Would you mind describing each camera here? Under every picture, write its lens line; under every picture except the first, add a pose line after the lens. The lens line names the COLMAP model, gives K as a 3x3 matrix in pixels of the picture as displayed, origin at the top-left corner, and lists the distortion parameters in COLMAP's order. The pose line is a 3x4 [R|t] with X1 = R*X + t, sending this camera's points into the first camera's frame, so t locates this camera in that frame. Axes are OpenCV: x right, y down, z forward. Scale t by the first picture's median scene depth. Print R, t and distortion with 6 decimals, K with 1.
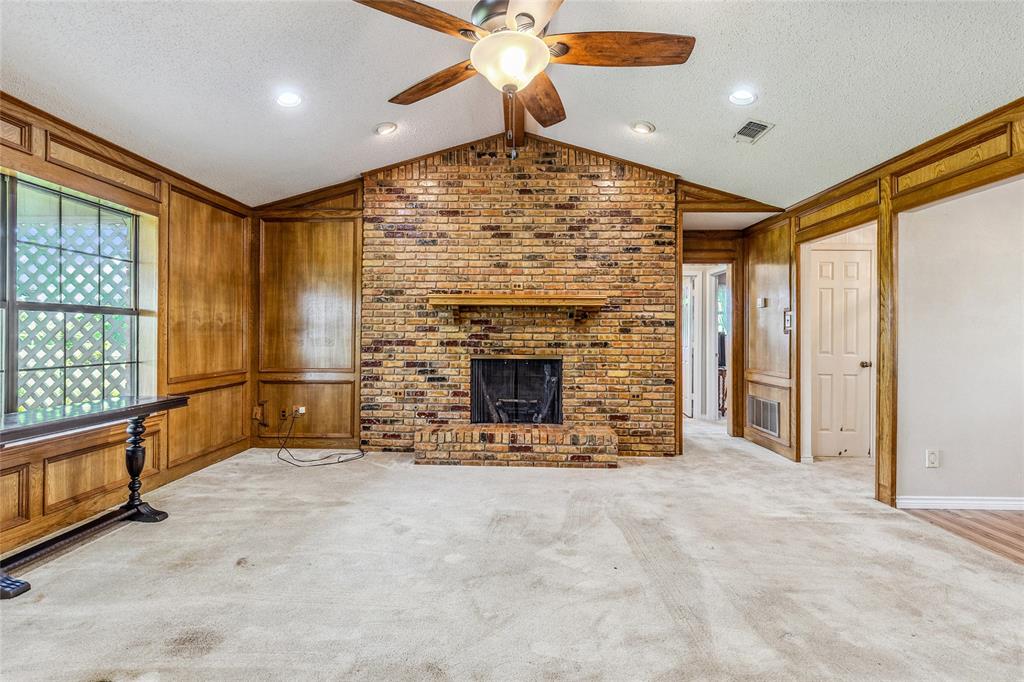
lens RADIAL K [[478.1, 0, 495.6], [0, 478.1, 330.1], [0, 0, 1]] dist [0.014249, -0.002049]
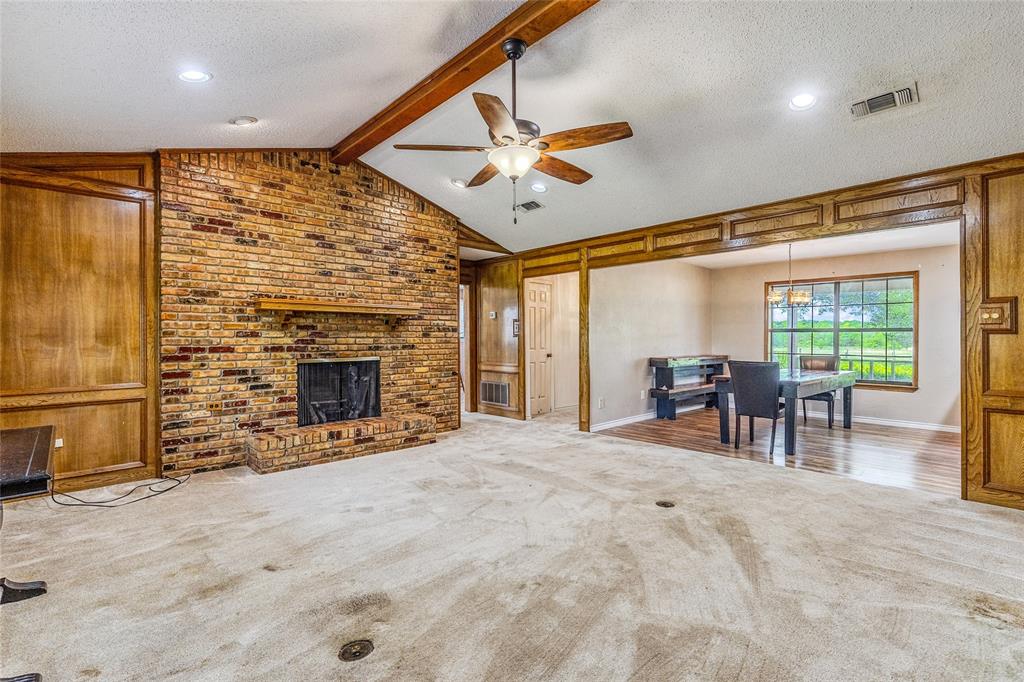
lens RADIAL K [[478.1, 0, 497.7], [0, 478.1, 340.4], [0, 0, 1]] dist [0.014249, -0.002049]
pose [[0.710863, -0.012239, 0.703224, -0.472493], [0.002834, 0.999890, 0.014538, -0.002668], [-0.703325, -0.008342, 0.710819, -0.020087]]
